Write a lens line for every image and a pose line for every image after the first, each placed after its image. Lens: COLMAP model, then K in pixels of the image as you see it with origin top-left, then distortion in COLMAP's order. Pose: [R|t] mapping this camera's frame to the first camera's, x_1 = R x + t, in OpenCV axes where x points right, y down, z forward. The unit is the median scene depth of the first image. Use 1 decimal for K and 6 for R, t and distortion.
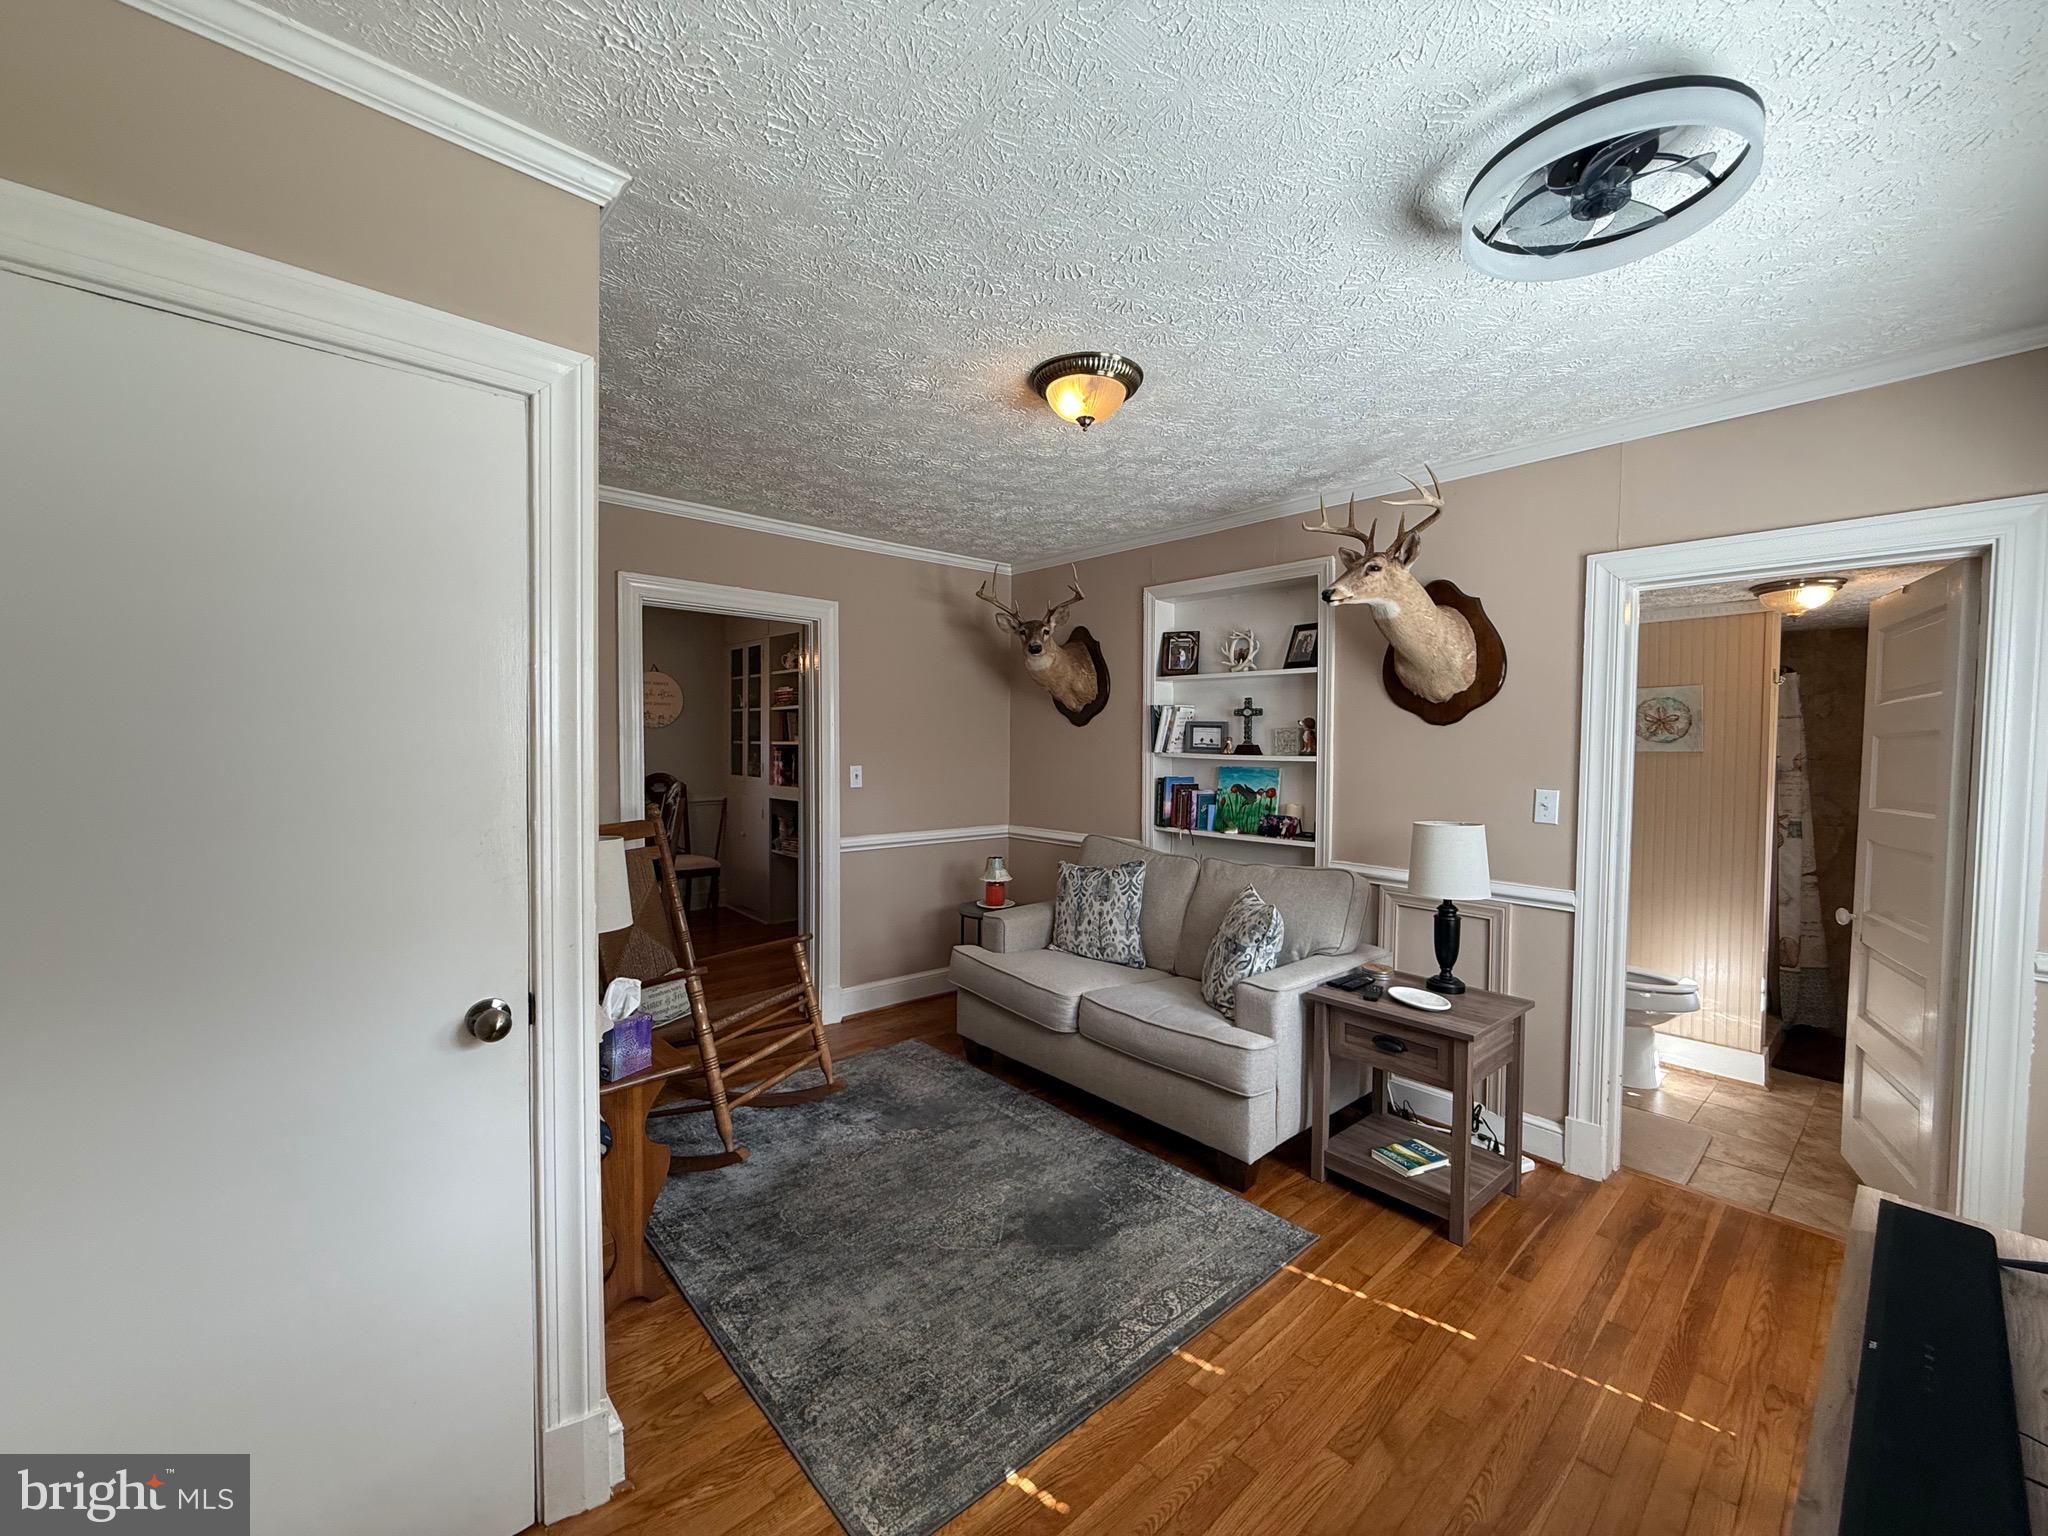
lens RADIAL K [[816.0, 0, 1010.6], [0, 816.0, 767.5], [0, 0, 1]] dist [-0.000223, 0.000048]
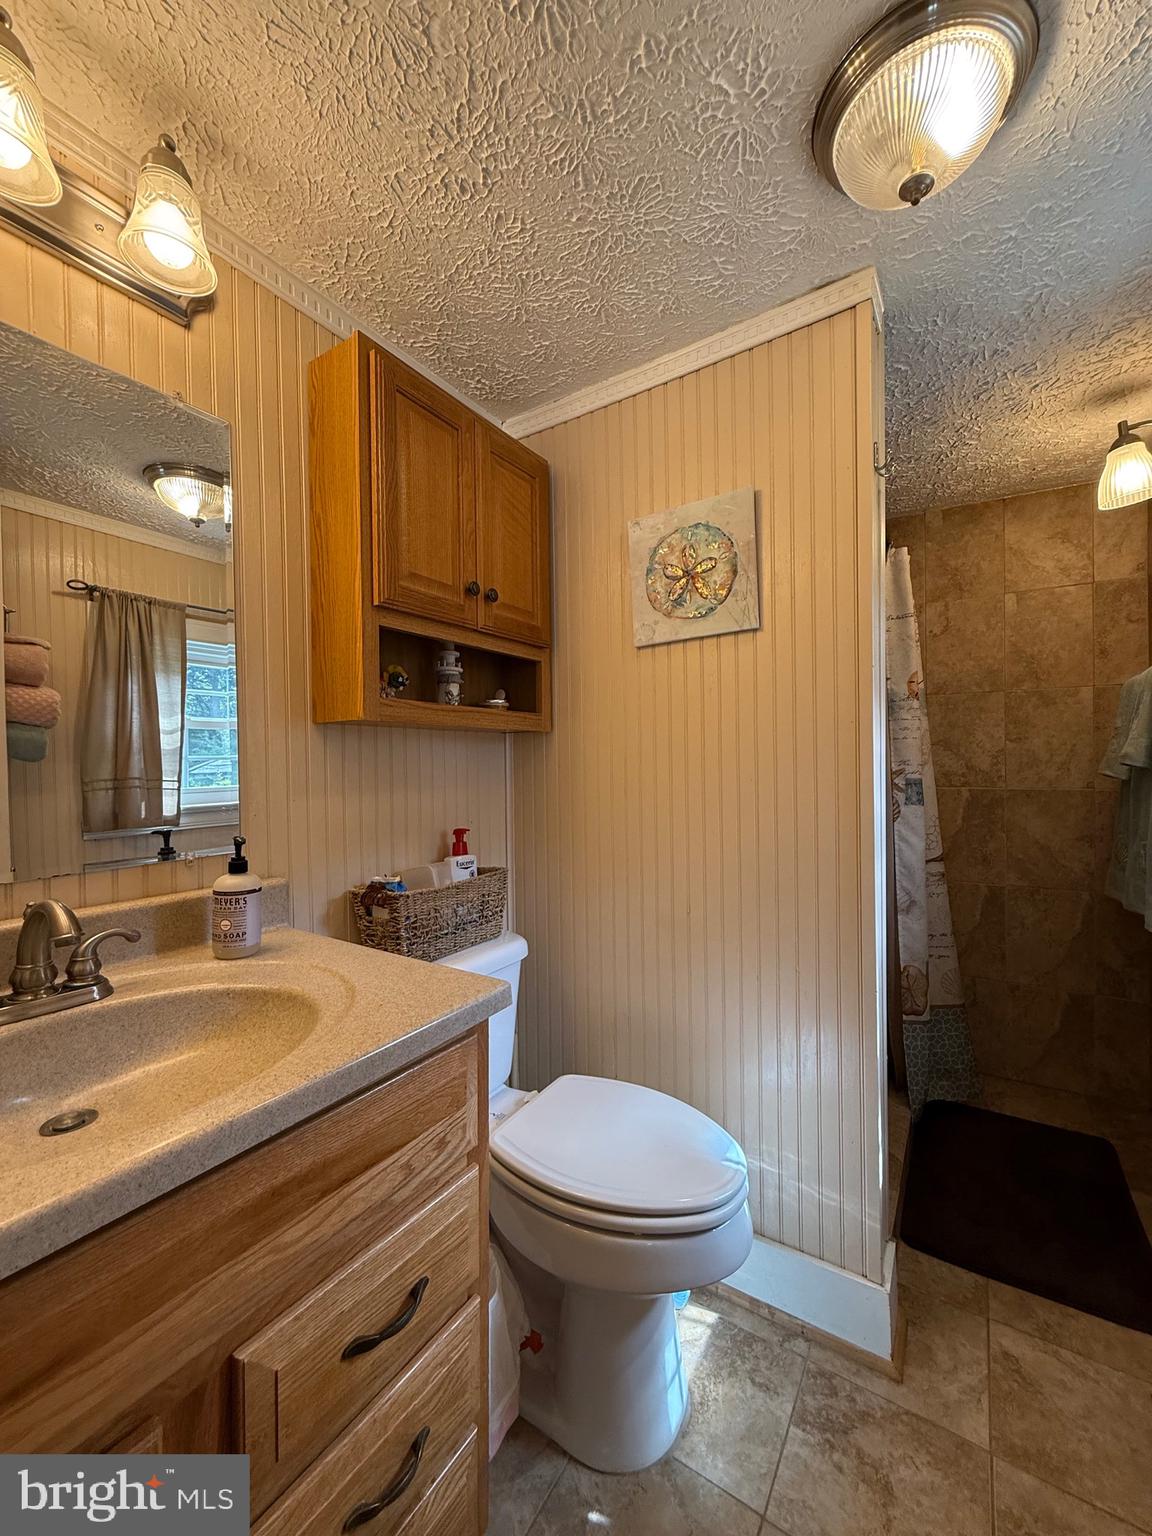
lens RADIAL K [[612.0, 0, 578.0], [0, 612.0, 764.6], [0, 0, 1]] dist [-0.000223, 0.000048]
pose [[0.959852, -0.020256, 0.279775, 0.577957], [0.027346, 0.999396, -0.021463, 0.057998], [-0.279171, 0.028252, 0.959826, 0.615461]]
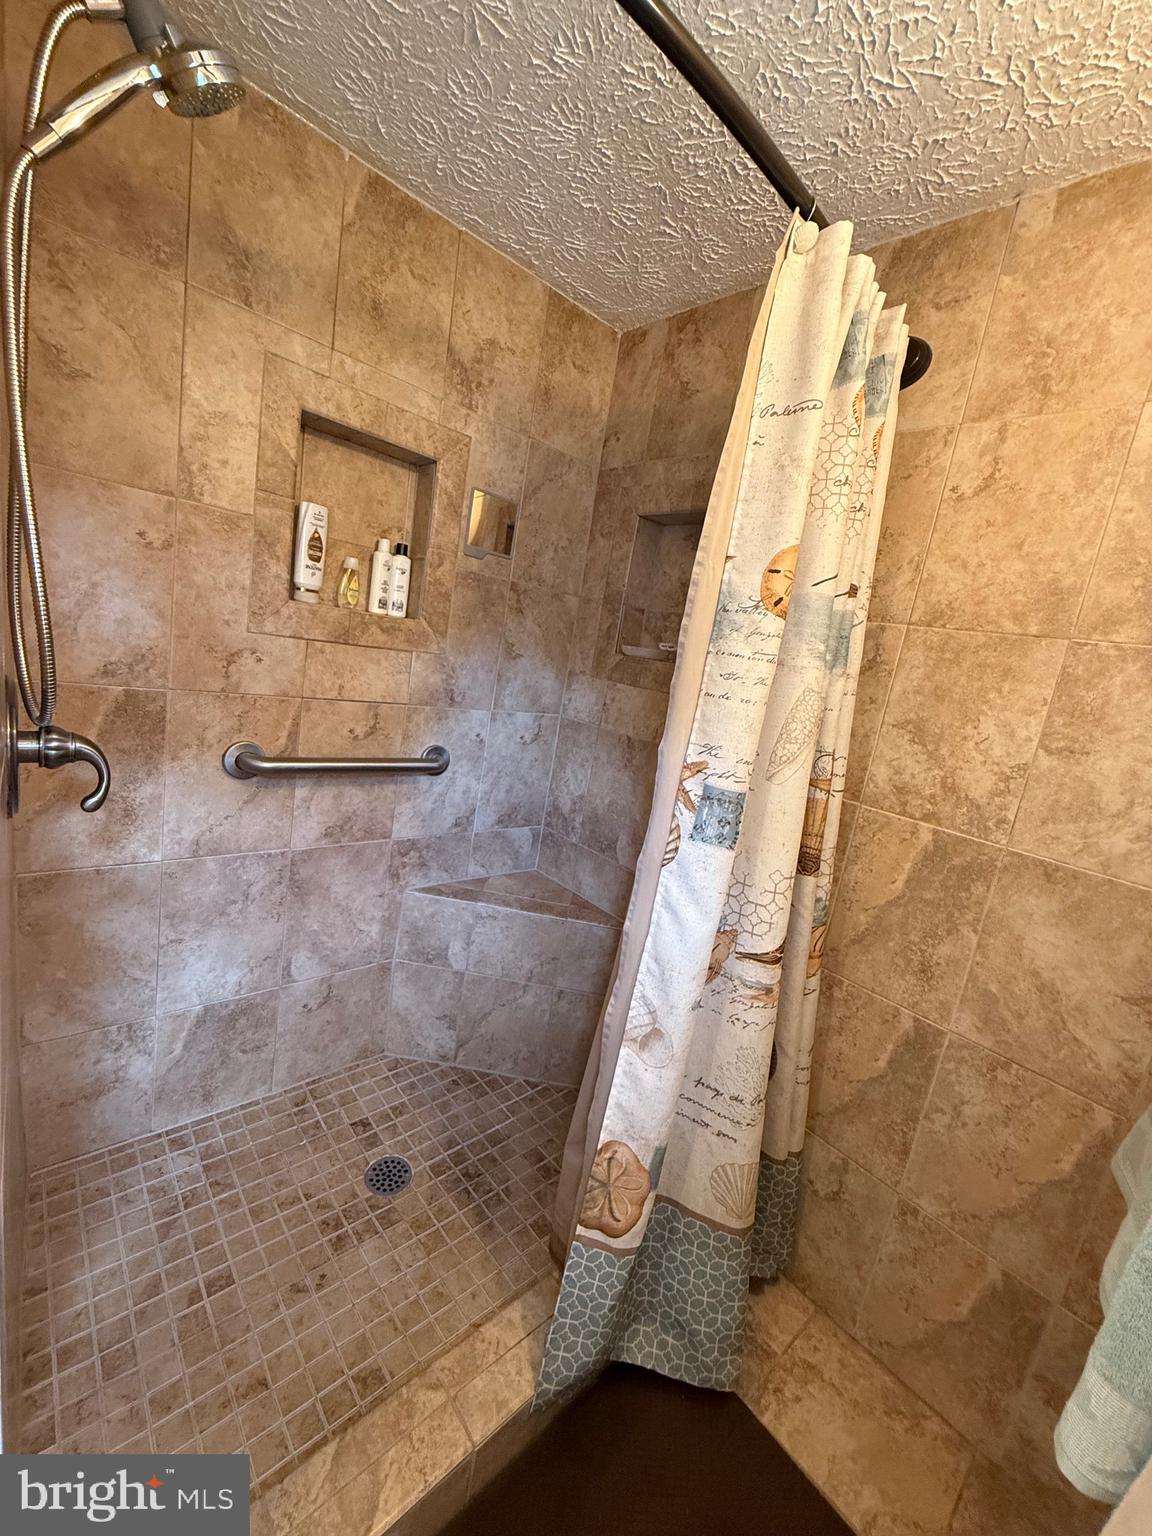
lens RADIAL K [[612.0, 0, 580.5], [0, 612.0, 767.0], [0, 0, 1]] dist [-0.000223, 0.000048]
pose [[0.988063, 0.146834, 0.046596, 0.900289], [-0.152430, 0.975624, 0.157869, 0.031854], [-0.022279, -0.163087, 0.986360, 0.788347]]
